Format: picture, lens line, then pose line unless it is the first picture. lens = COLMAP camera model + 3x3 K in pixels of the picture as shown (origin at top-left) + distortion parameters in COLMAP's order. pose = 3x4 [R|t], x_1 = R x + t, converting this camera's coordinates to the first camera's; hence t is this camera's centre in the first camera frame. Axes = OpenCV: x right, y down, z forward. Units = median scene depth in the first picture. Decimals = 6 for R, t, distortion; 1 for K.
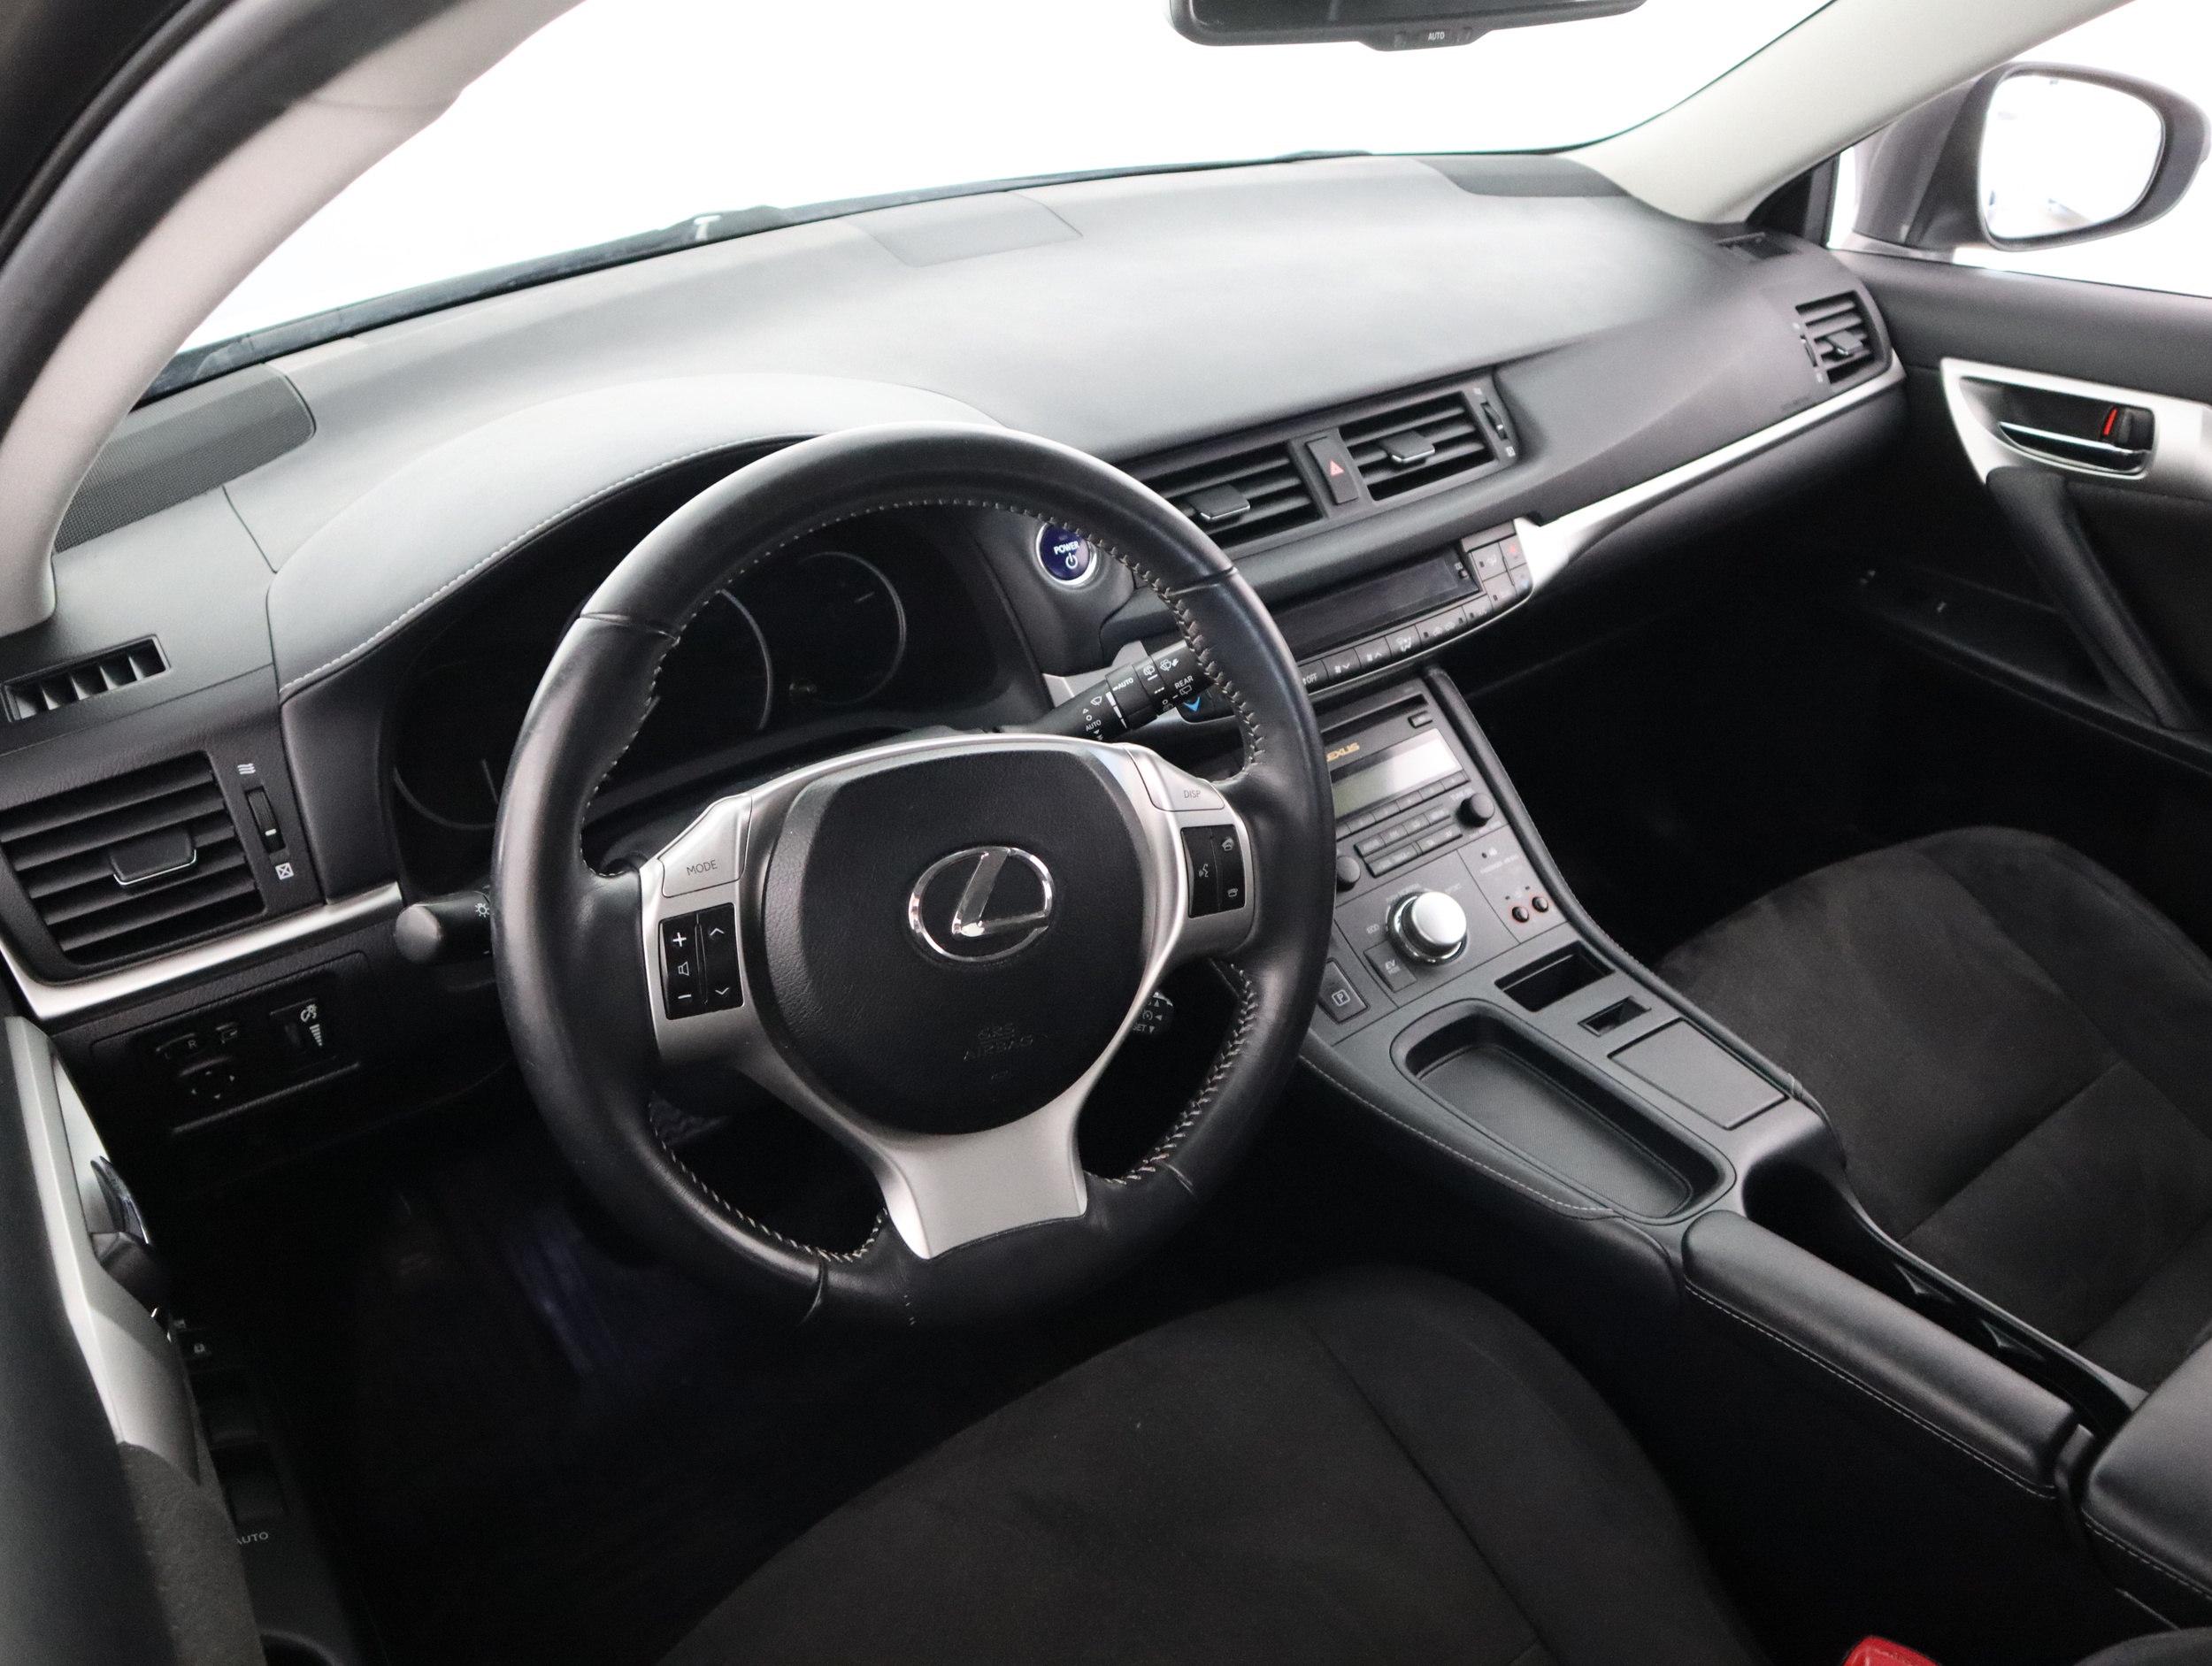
lens RADIAL K [[1716.5, 0, 1106.0], [0, 1716.5, 833.0], [0, 0, 1]] dist [-0.136293, 0.103144]
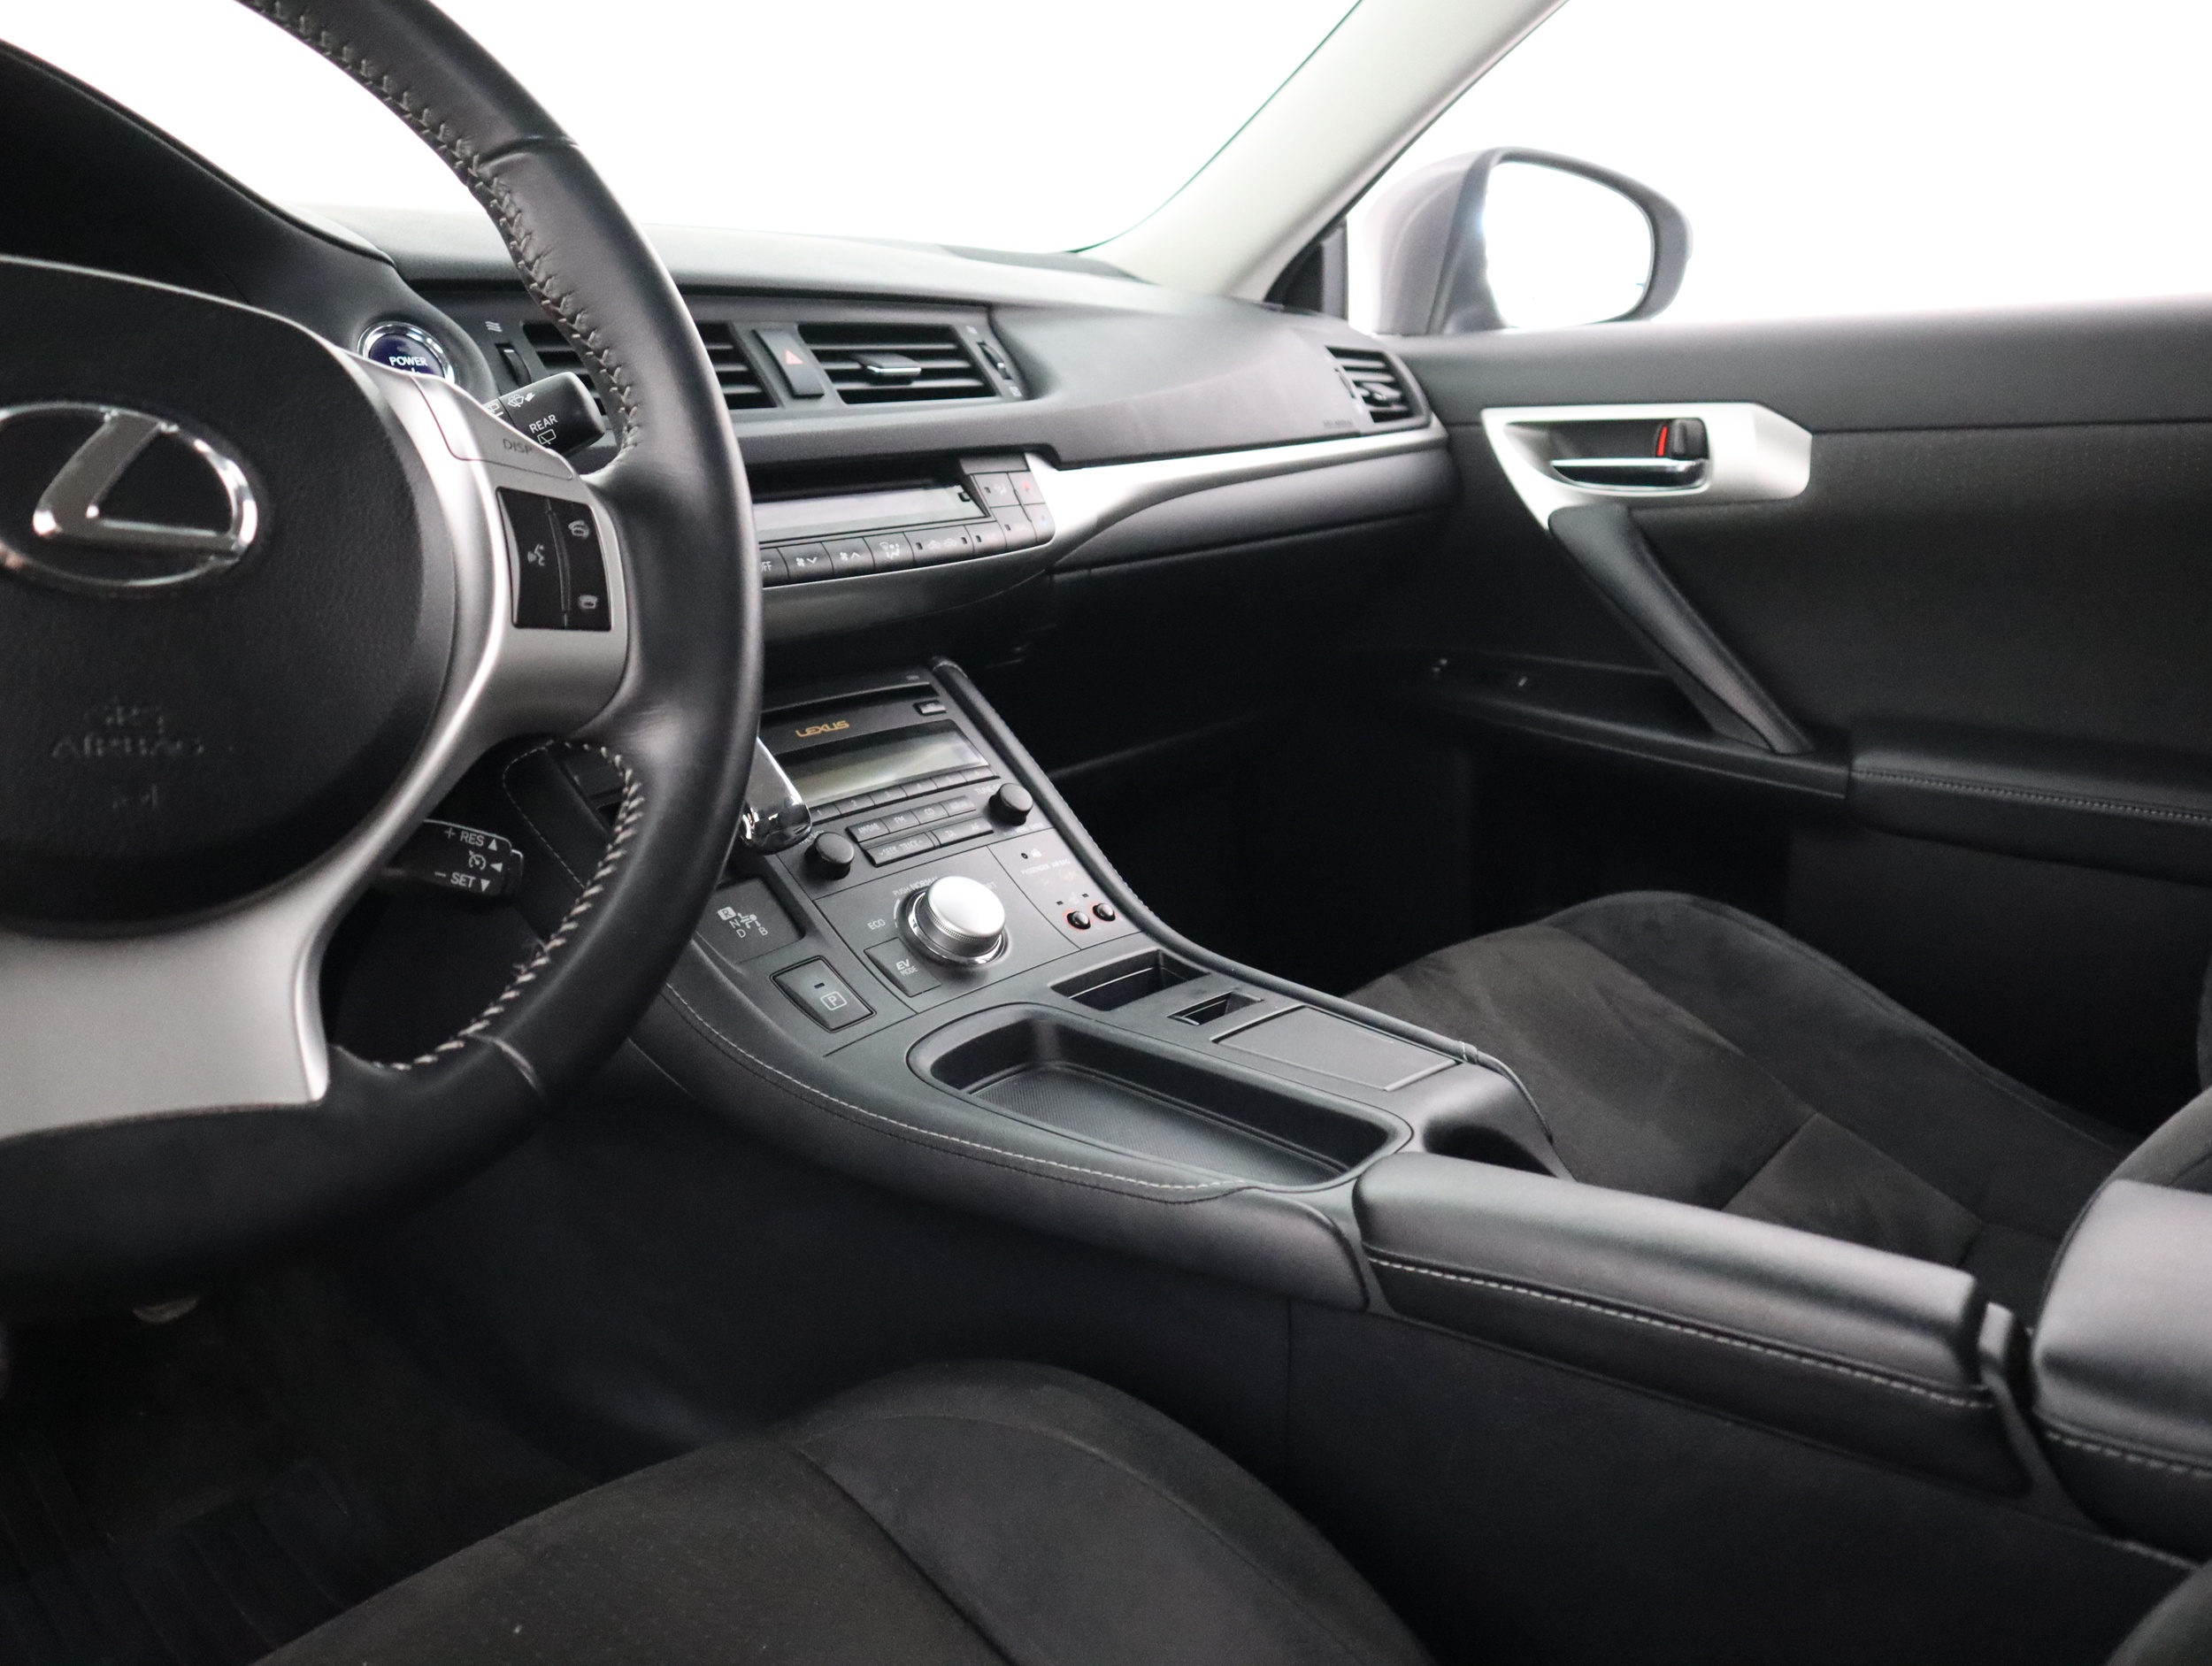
lens RADIAL K [[1716.5, 0, 1106.0], [0, 1716.5, 833.0], [0, 0, 1]] dist [-0.136293, 0.103144]
pose [[0.968807, -0.039294, 0.244680, 0.071210], [0.104292, 0.960305, -0.258725, 0.206640], [-0.224801, 0.276172, 0.934448, 0.278998]]
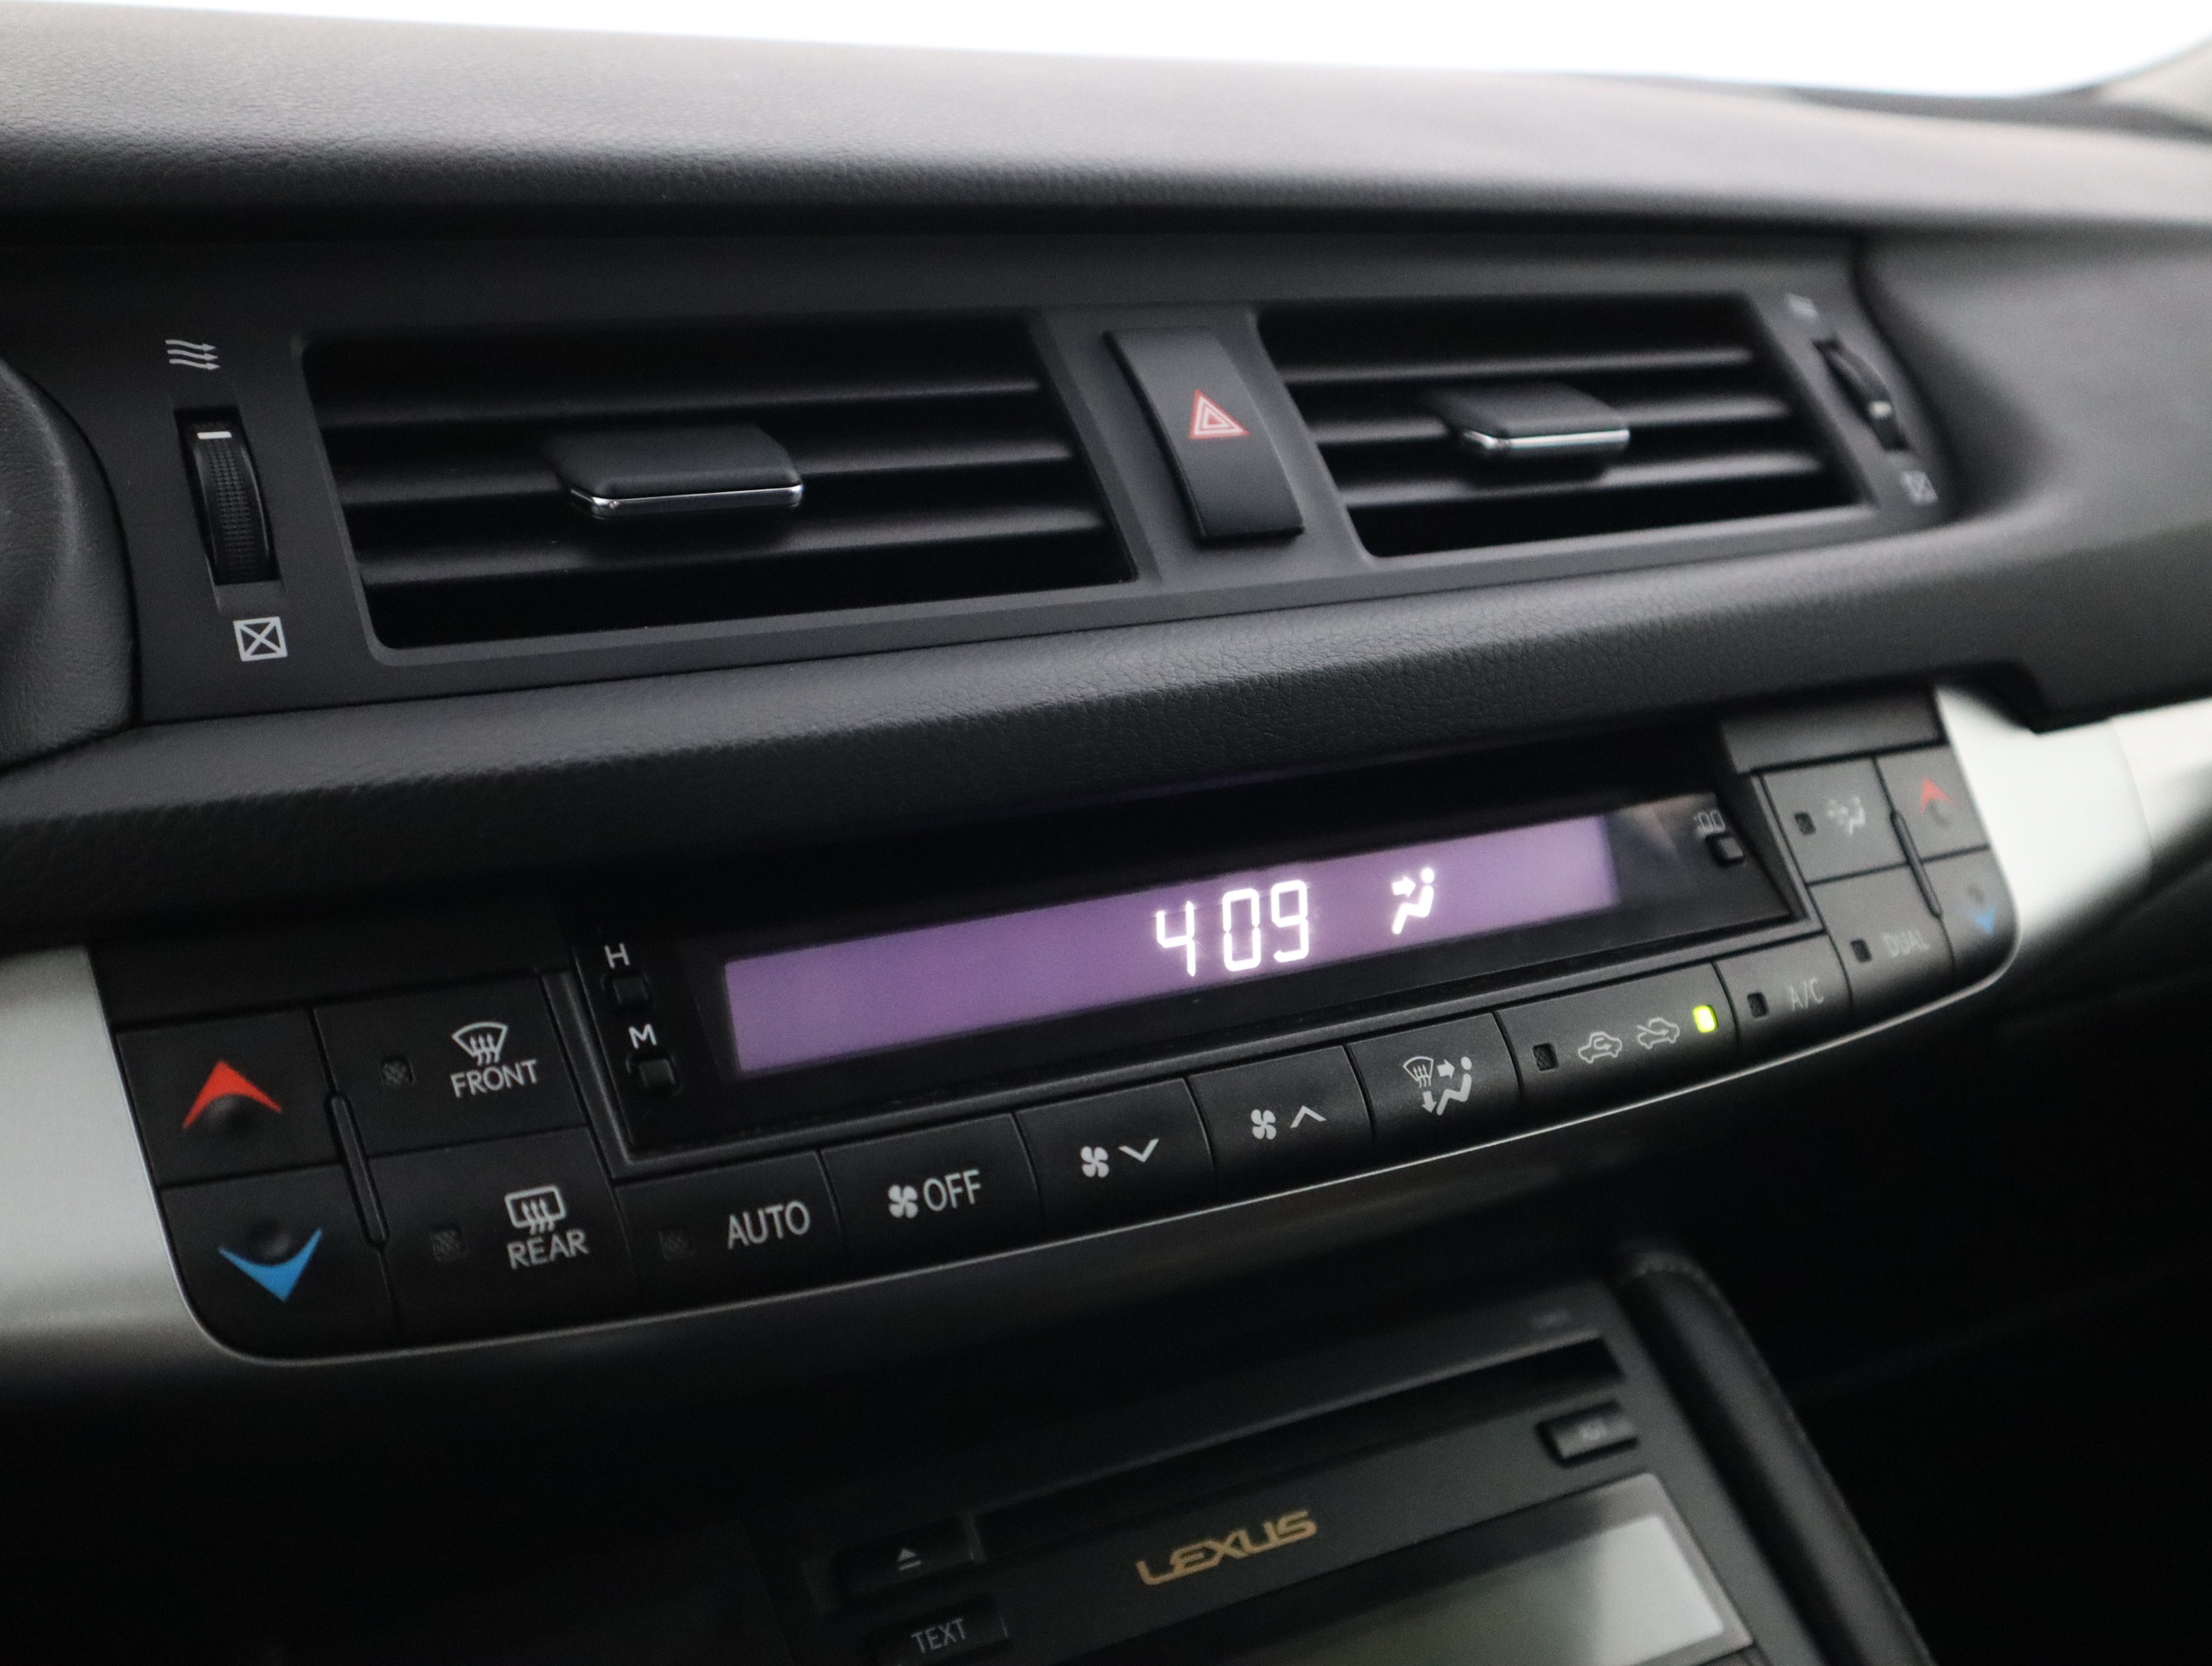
lens RADIAL K [[2348.2, 0, 1106.0], [0, 2348.2, 833.0], [0, 0, 1]] dist [-0.026016, -0.017273]
pose [[0.990715, 0.036516, -0.130959, 0.160363], [-0.074988, 0.950250, -0.302327, -0.041192], [0.113404, 0.309340, 0.944165, 0.645035]]
